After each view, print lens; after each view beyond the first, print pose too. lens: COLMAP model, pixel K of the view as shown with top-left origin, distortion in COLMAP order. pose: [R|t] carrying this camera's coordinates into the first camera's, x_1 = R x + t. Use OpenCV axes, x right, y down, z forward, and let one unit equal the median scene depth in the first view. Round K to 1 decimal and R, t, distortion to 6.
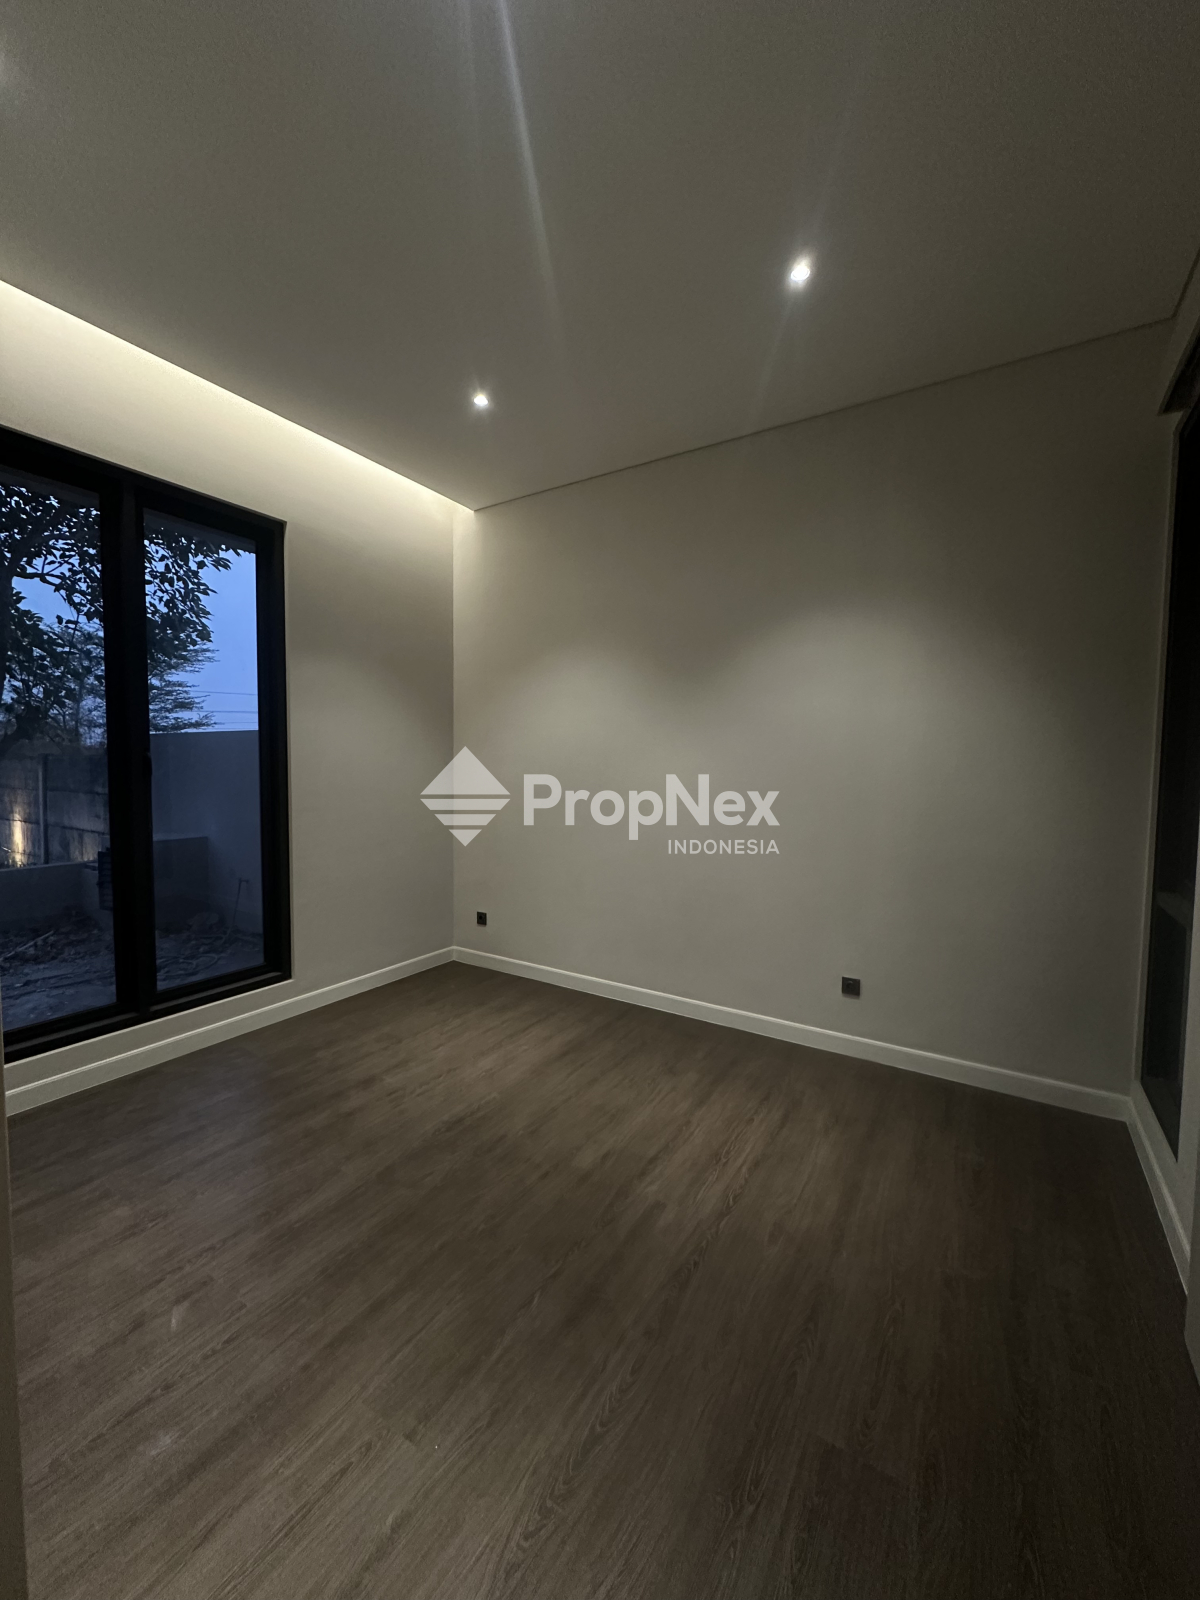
lens RADIAL K [[637.4, 0, 598.0], [0, 637.4, 801.0], [0, 0, 1]] dist [-0.003218, 0.000353]
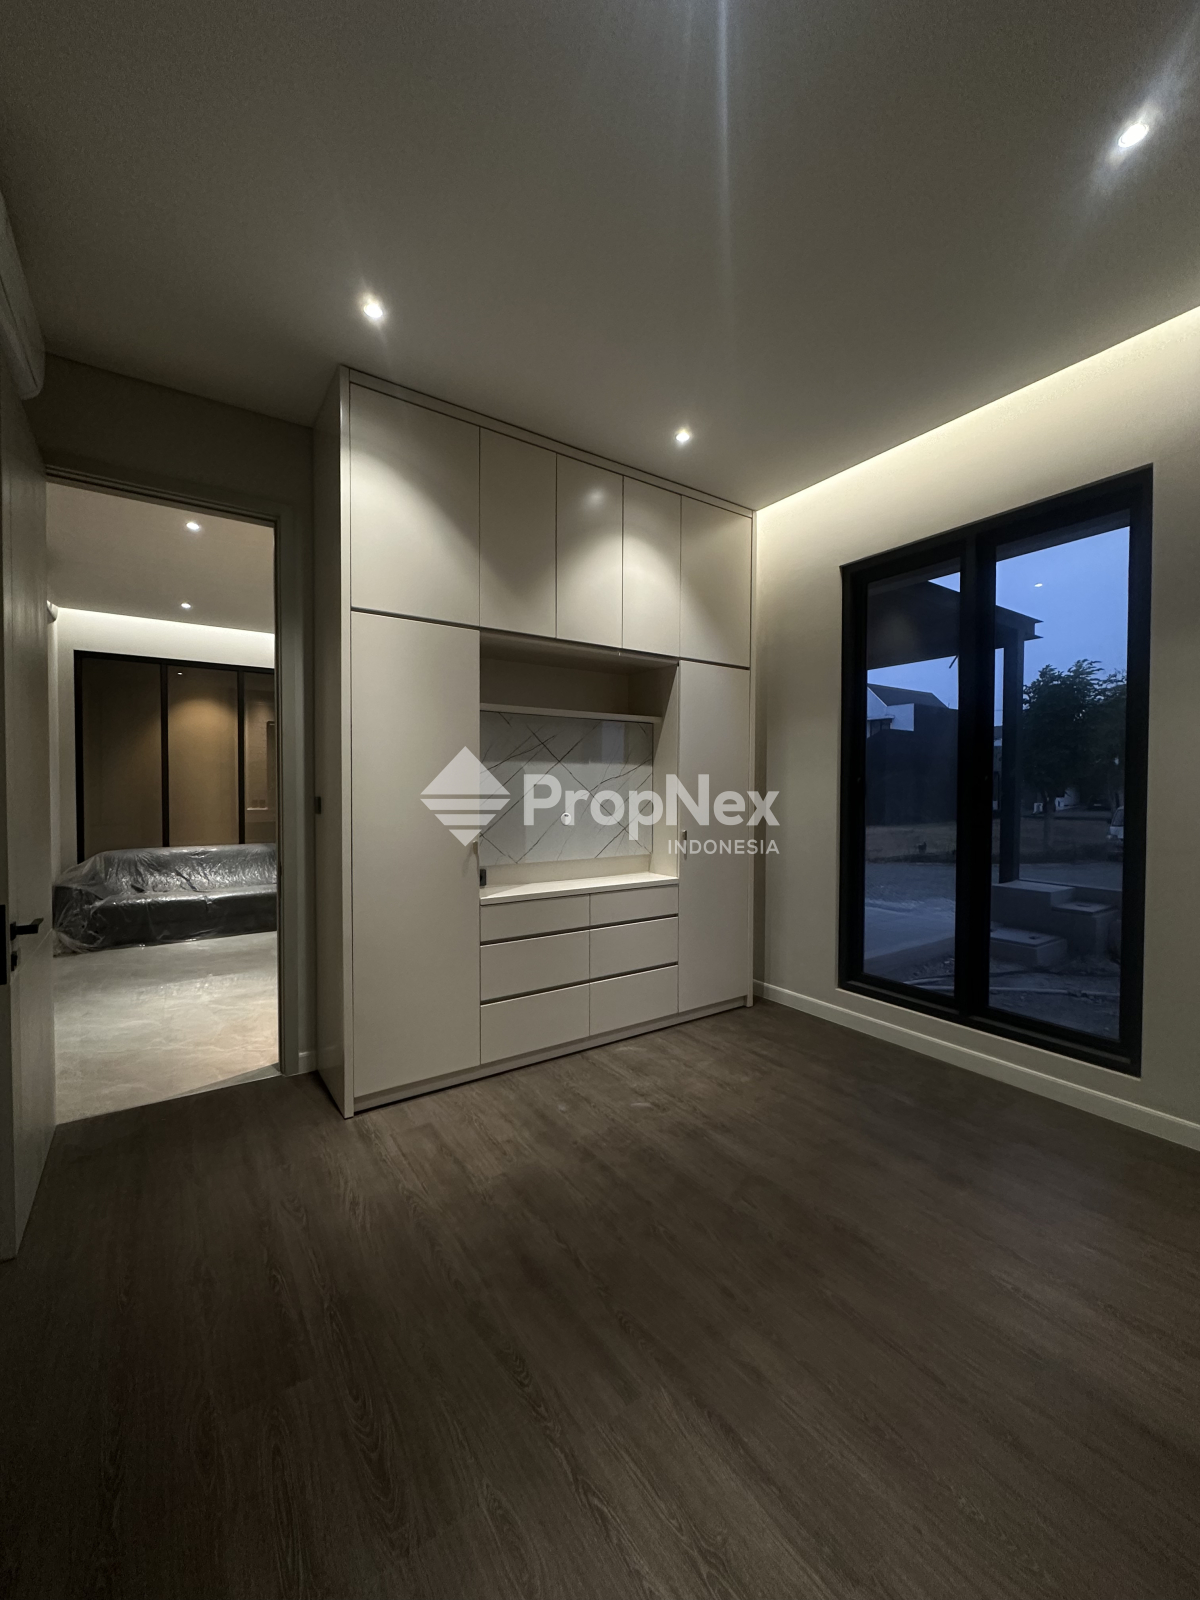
lens RADIAL K [[637.4, 0, 598.0], [0, 637.4, 801.0], [0, 0, 1]] dist [-0.003218, 0.000353]
pose [[-0.401855, 0.010372, -0.915645, 0.817762], [-0.059345, 0.997539, 0.037344, -0.056232], [0.913778, 0.069346, -0.400250, 1.305034]]
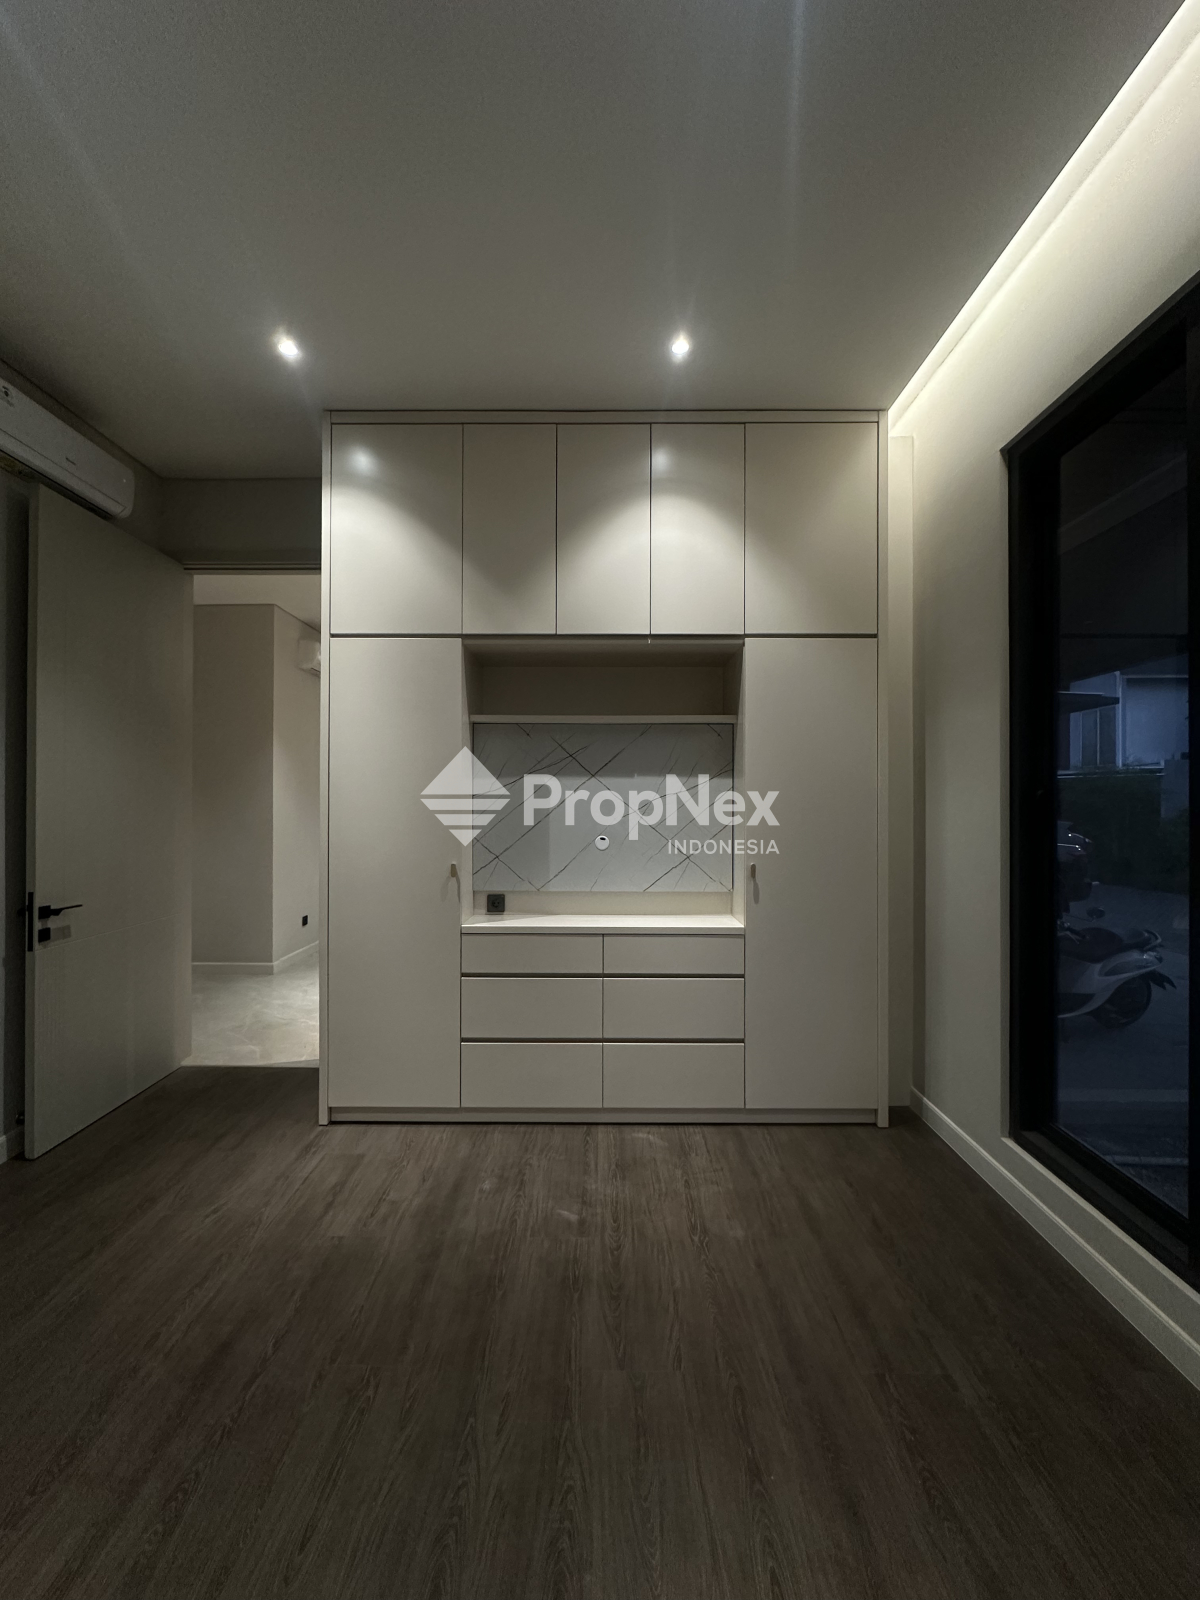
lens RADIAL K [[637.4, 0, 598.0], [0, 637.4, 801.0], [0, 0, 1]] dist [-0.003218, 0.000353]
pose [[-0.849570, -0.013411, -0.527306, 0.000214], [-0.040898, 0.998342, 0.040502, -0.096490], [0.525888, 0.055975, -0.848710, 1.811720]]
